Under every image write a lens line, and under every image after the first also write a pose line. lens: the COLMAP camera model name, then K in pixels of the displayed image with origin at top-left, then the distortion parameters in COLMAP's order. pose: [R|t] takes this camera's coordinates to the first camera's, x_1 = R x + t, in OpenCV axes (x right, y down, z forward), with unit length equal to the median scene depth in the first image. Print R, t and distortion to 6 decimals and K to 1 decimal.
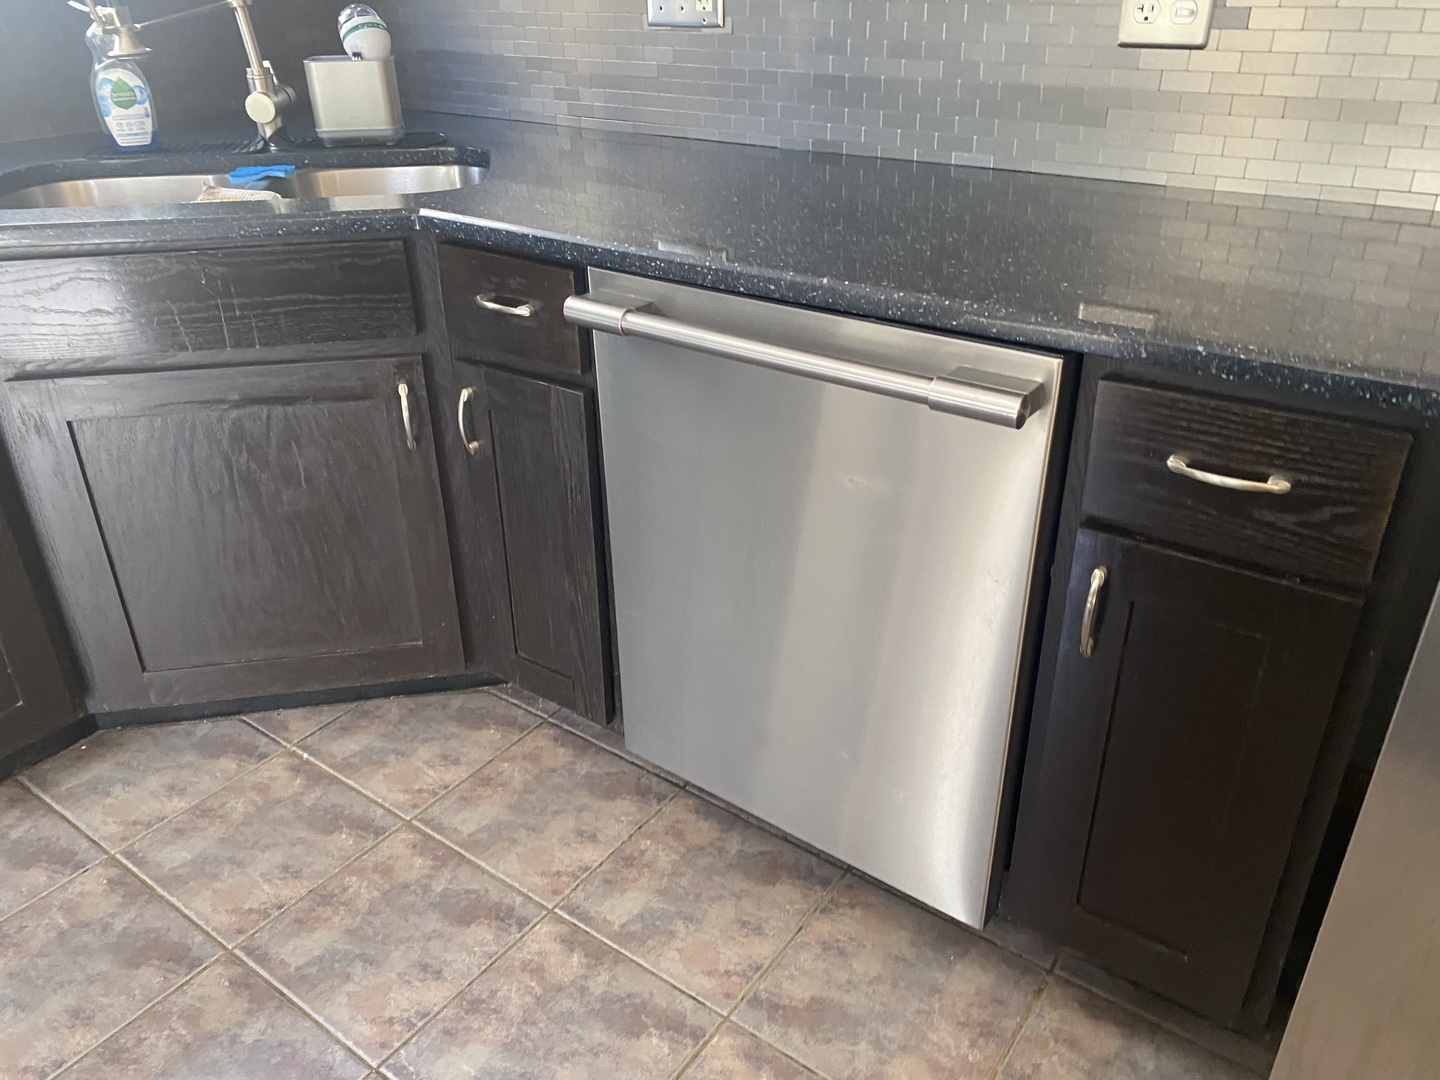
lens RADIAL K [[1113.2, 0, 720.0], [0, 1113.2, 540.0], [0, 0, 1]] dist [0.081547, -0.098447]
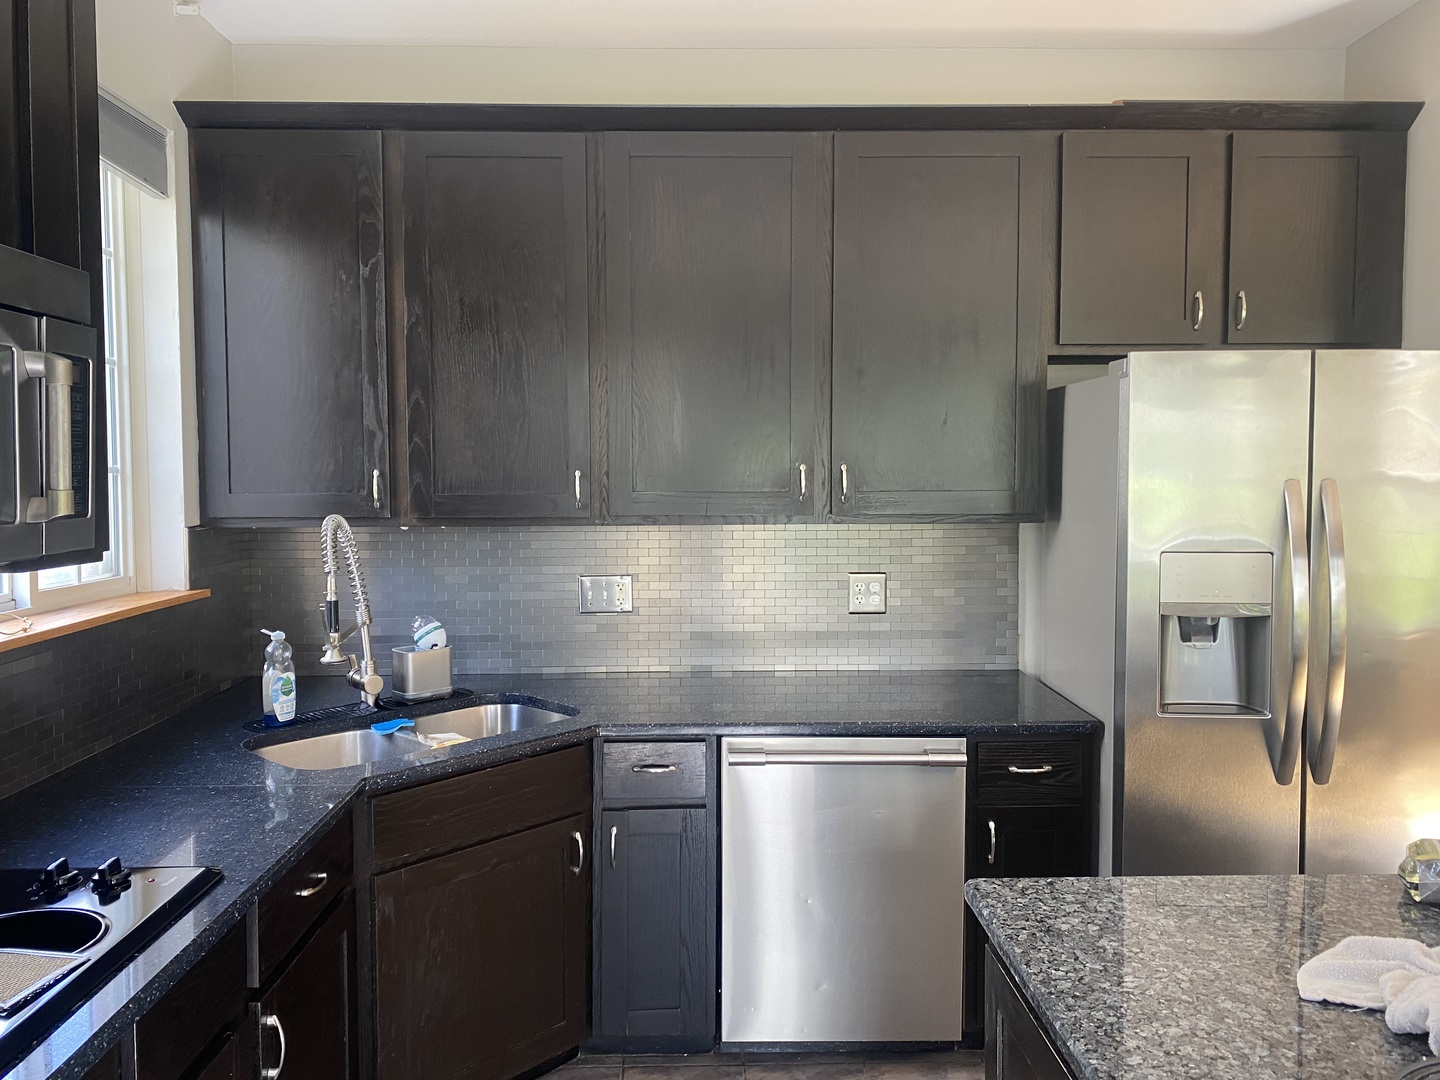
lens RADIAL K [[1113.2, 0, 720.0], [0, 1113.2, 540.0], [0, 0, 1]] dist [0.081547, -0.098447]
pose [[0.784410, -0.028910, 0.619569, -0.973568], [0.286231, 0.903058, -0.320247, 0.051946], [-0.550248, 0.428545, 0.716642, -0.403100]]
